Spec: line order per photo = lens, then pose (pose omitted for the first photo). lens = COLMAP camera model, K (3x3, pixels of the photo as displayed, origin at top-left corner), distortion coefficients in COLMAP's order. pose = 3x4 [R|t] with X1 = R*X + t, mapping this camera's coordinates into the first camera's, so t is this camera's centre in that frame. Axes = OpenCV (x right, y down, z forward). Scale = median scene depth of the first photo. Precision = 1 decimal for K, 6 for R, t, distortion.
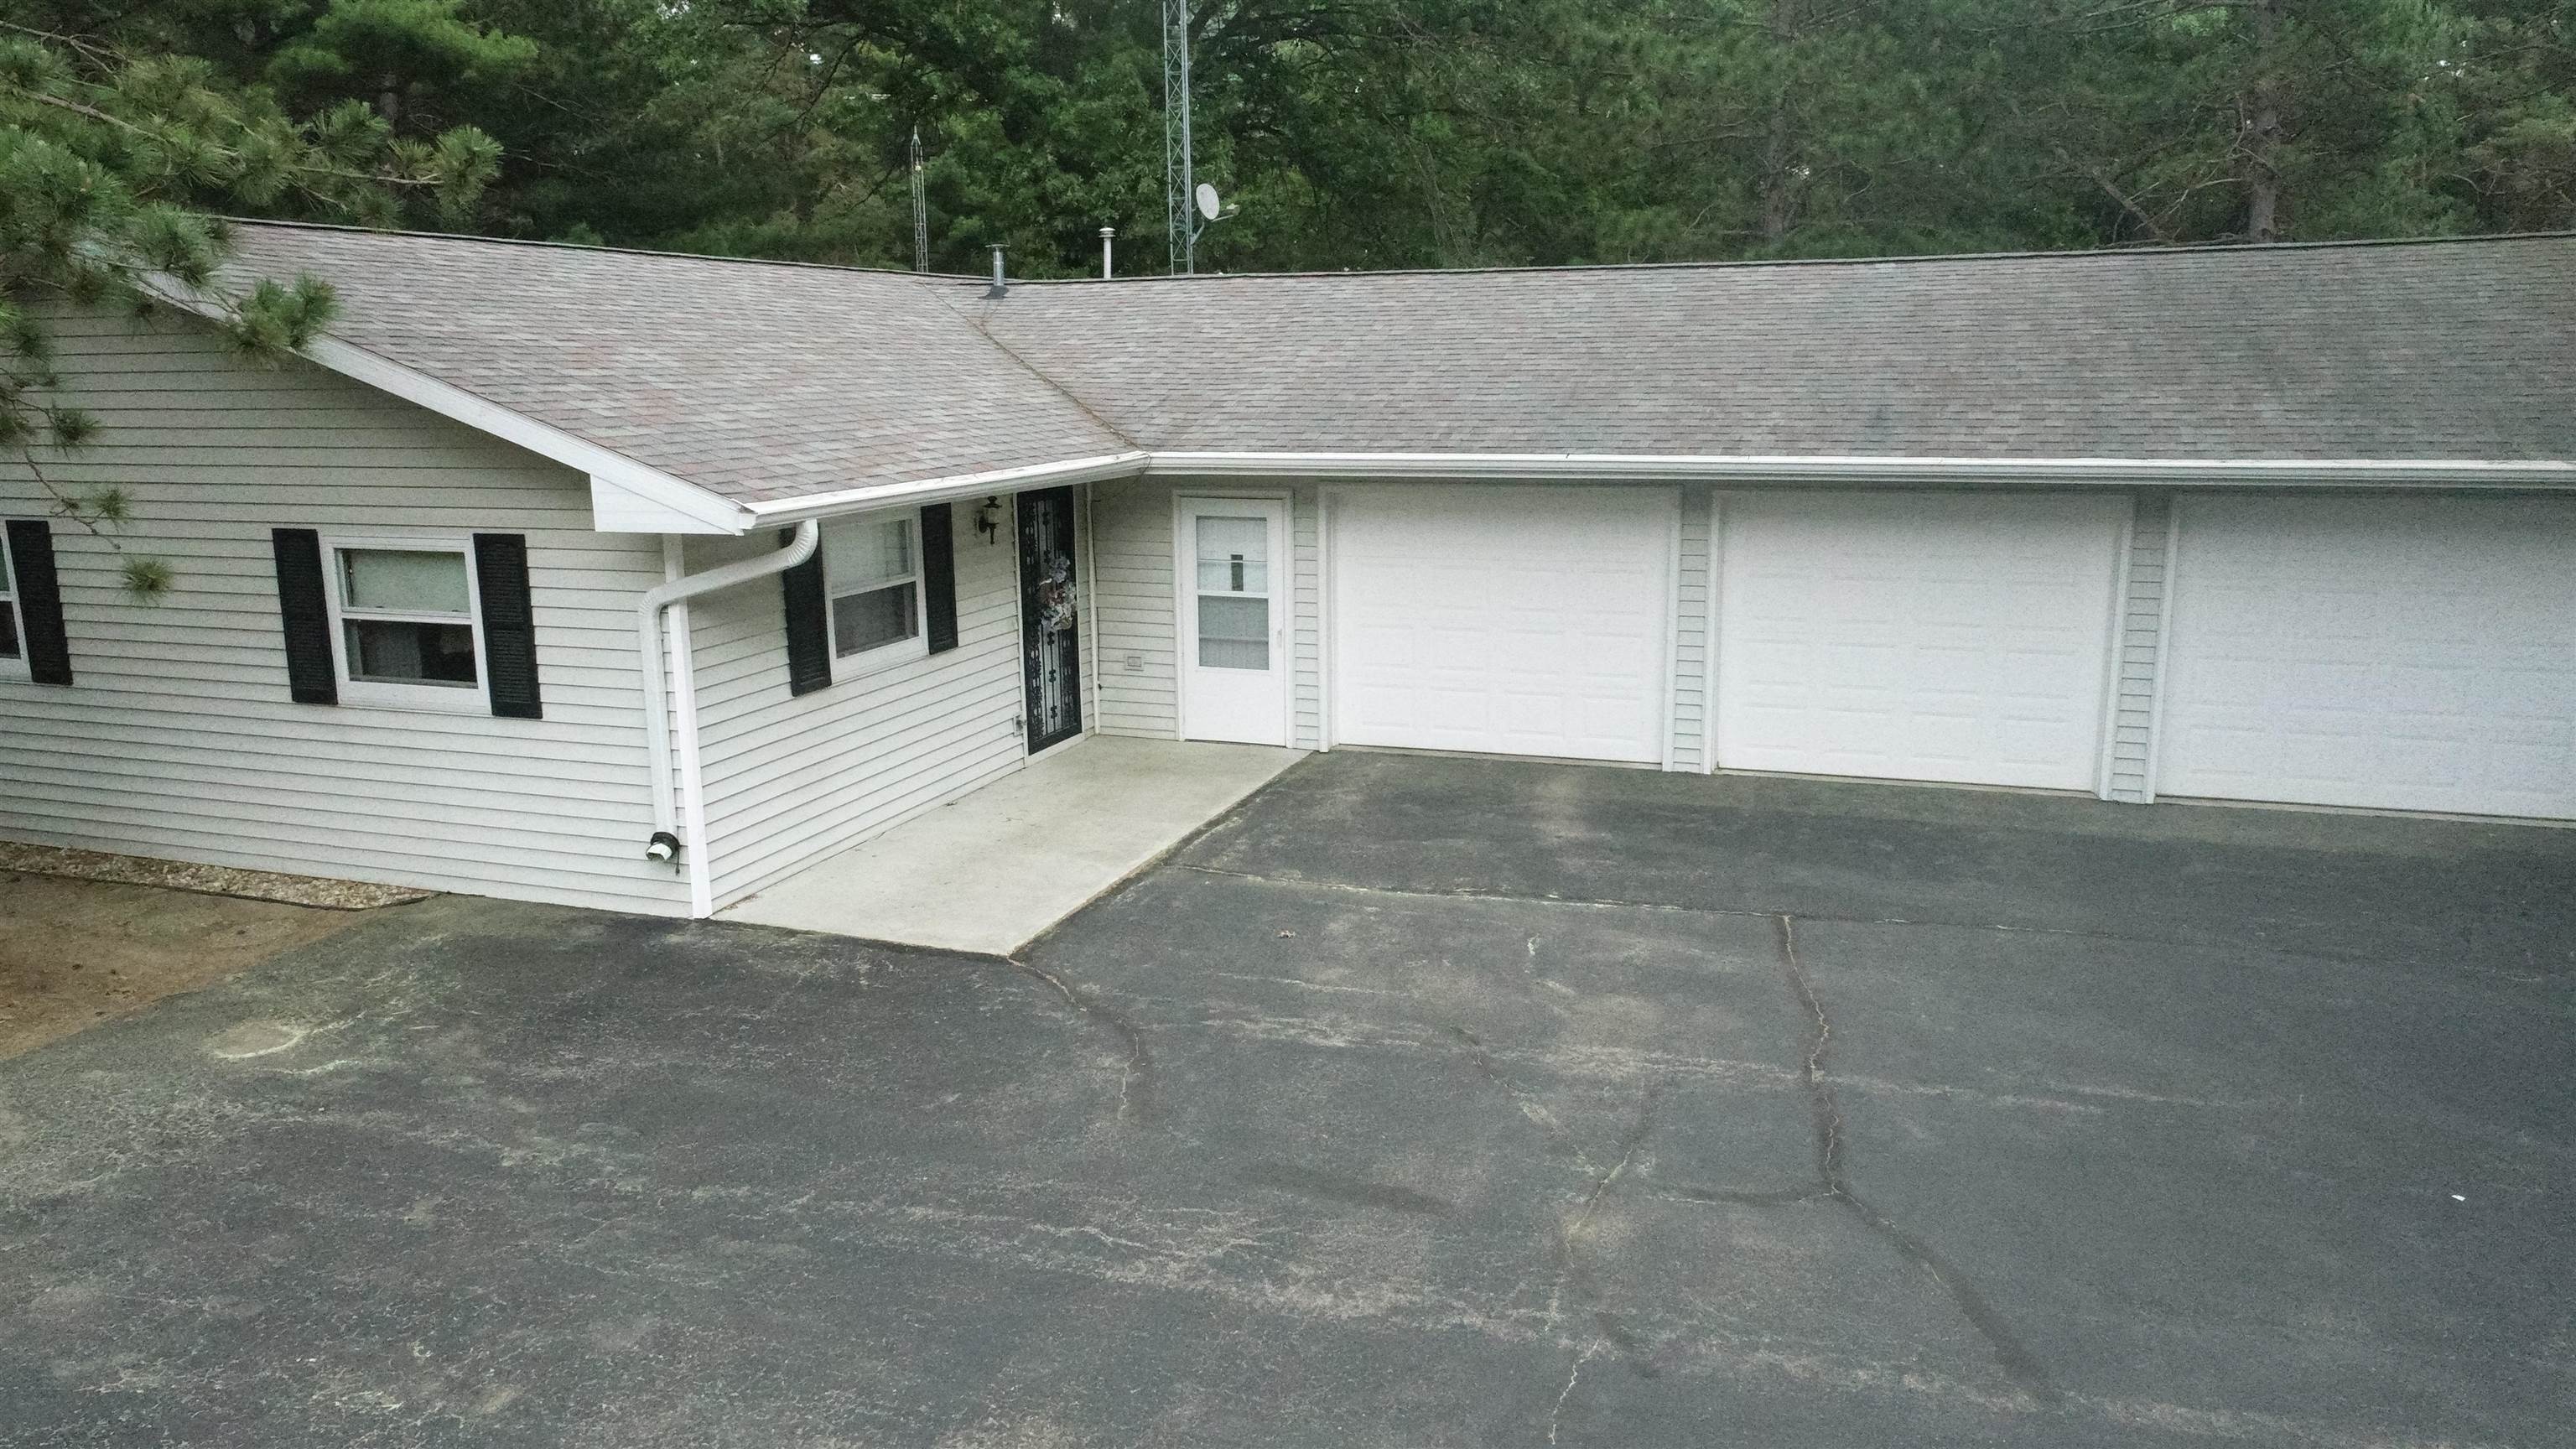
lens RADIAL K [[1757.4, 0, 1285.9], [0, 1757.4, 729.8], [0, 0, 1]] dist [-0.009587, 0.002987]
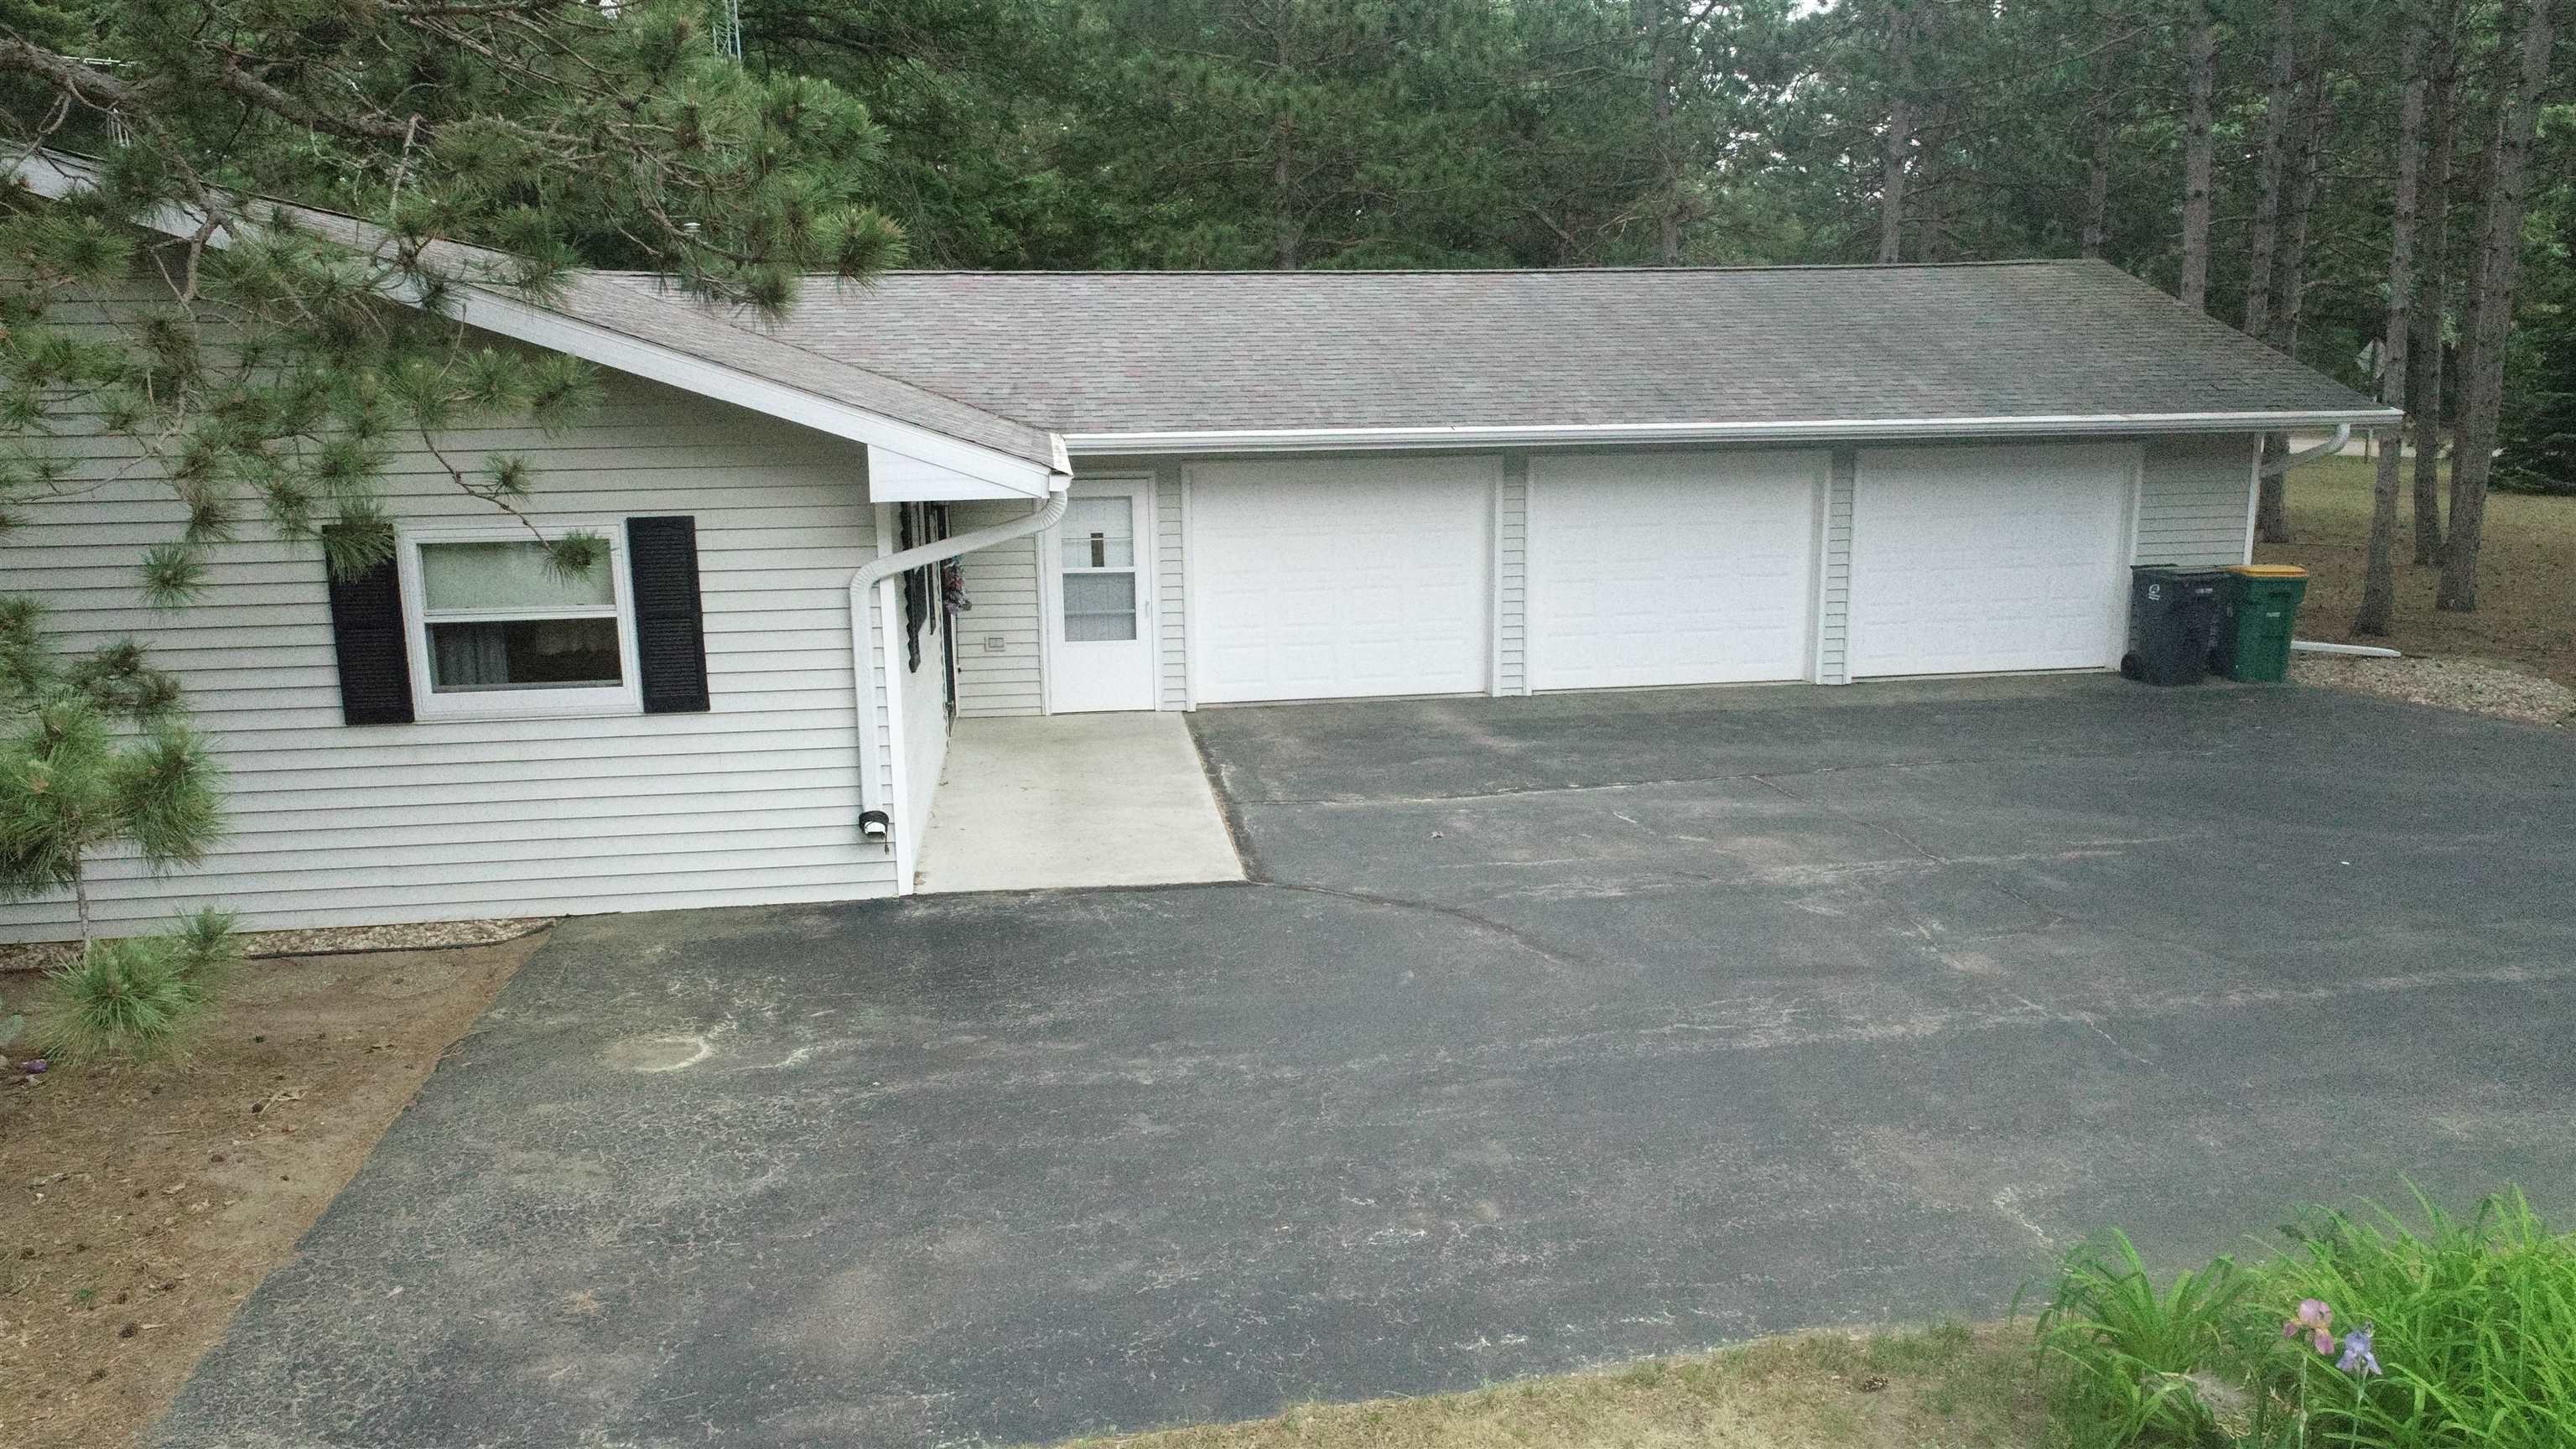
lens RADIAL K [[1757.4, 0, 1297.0], [0, 1757.4, 722.8], [0, 0, 1]] dist [-0.009587, 0.002987]
pose [[0.886430, -0.091528, 0.453722, -0.590568], [0.098375, 0.995113, 0.008548, 0.024093], [-0.452287, 0.037057, 0.891102, 0.010696]]
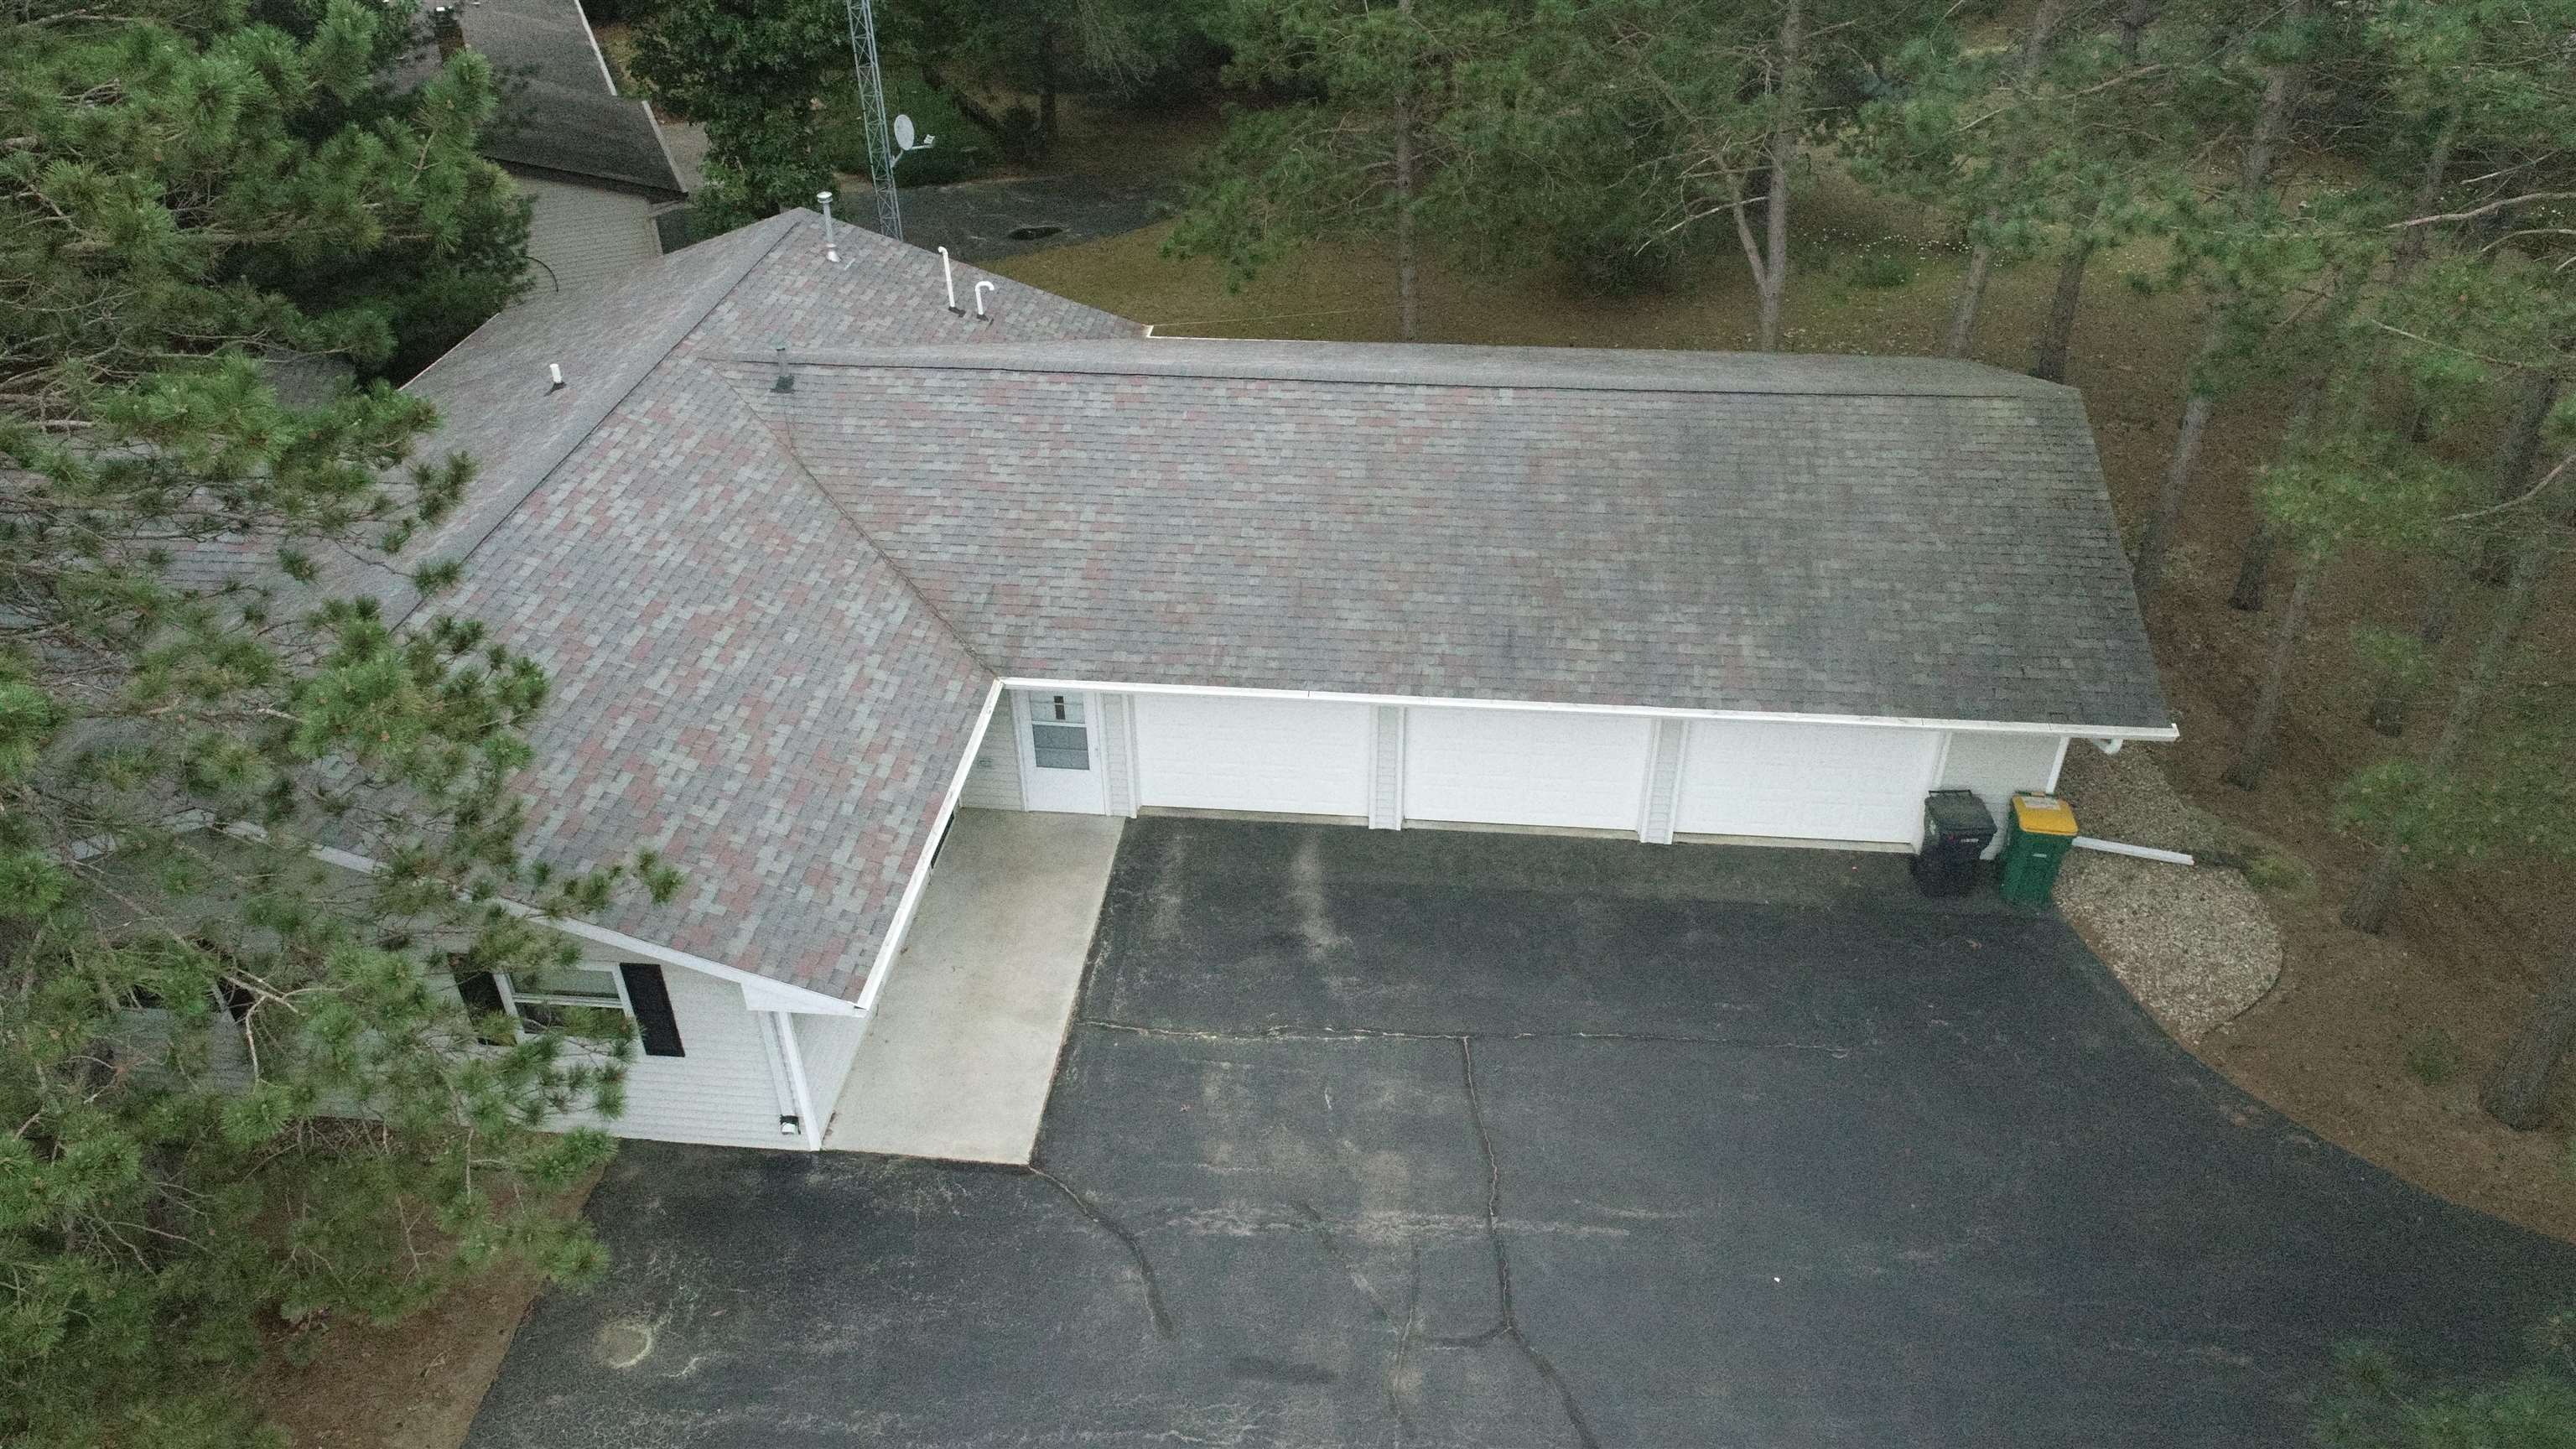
lens RADIAL K [[1757.4, 0, 1289.3], [0, 1757.4, 733.0], [0, 0, 1]] dist [-0.009587, 0.002987]
pose [[0.970189, -0.135999, 0.200590, -0.188545], [0.049195, 0.920984, 0.386482, -0.849976], [-0.237302, -0.365093, 0.900220, -0.402685]]
